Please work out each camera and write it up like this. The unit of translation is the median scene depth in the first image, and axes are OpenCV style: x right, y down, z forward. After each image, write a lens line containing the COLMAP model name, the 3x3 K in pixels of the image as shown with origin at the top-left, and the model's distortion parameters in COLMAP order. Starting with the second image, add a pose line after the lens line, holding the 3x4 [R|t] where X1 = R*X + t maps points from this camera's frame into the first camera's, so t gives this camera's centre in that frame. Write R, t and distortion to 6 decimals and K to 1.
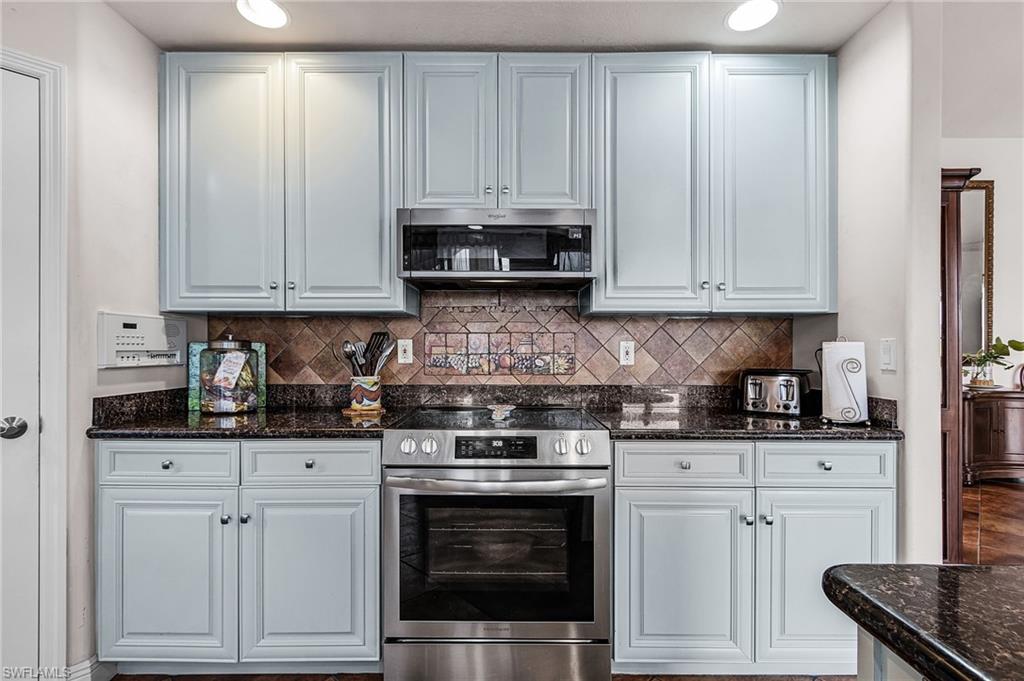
lens RADIAL K [[496.1, 0, 524.5], [0, 496.1, 351.4], [0, 0, 1]] dist [-0.001280, -0.000305]
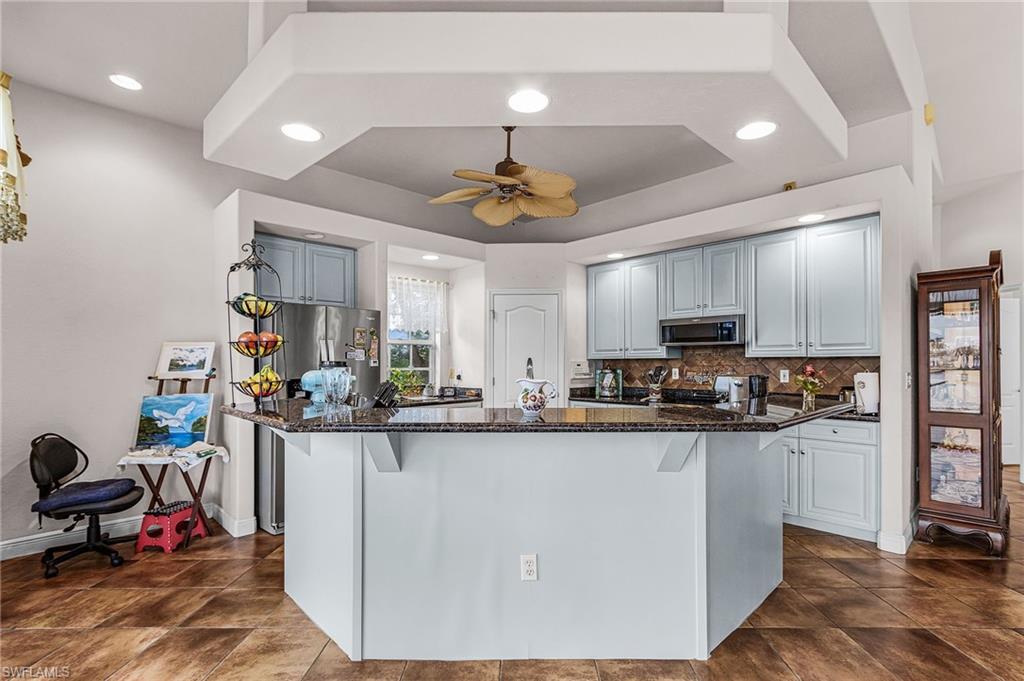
lens RADIAL K [[482.5, 0, 508.7], [0, 482.5, 357.8], [0, 0, 1]] dist [0.000873, 0.000193]
pose [[0.682158, -0.012593, -0.731096, 0.945480], [-0.001064, 0.999834, -0.018215, -0.036355], [0.731204, 0.013204, 0.682031, -1.172501]]
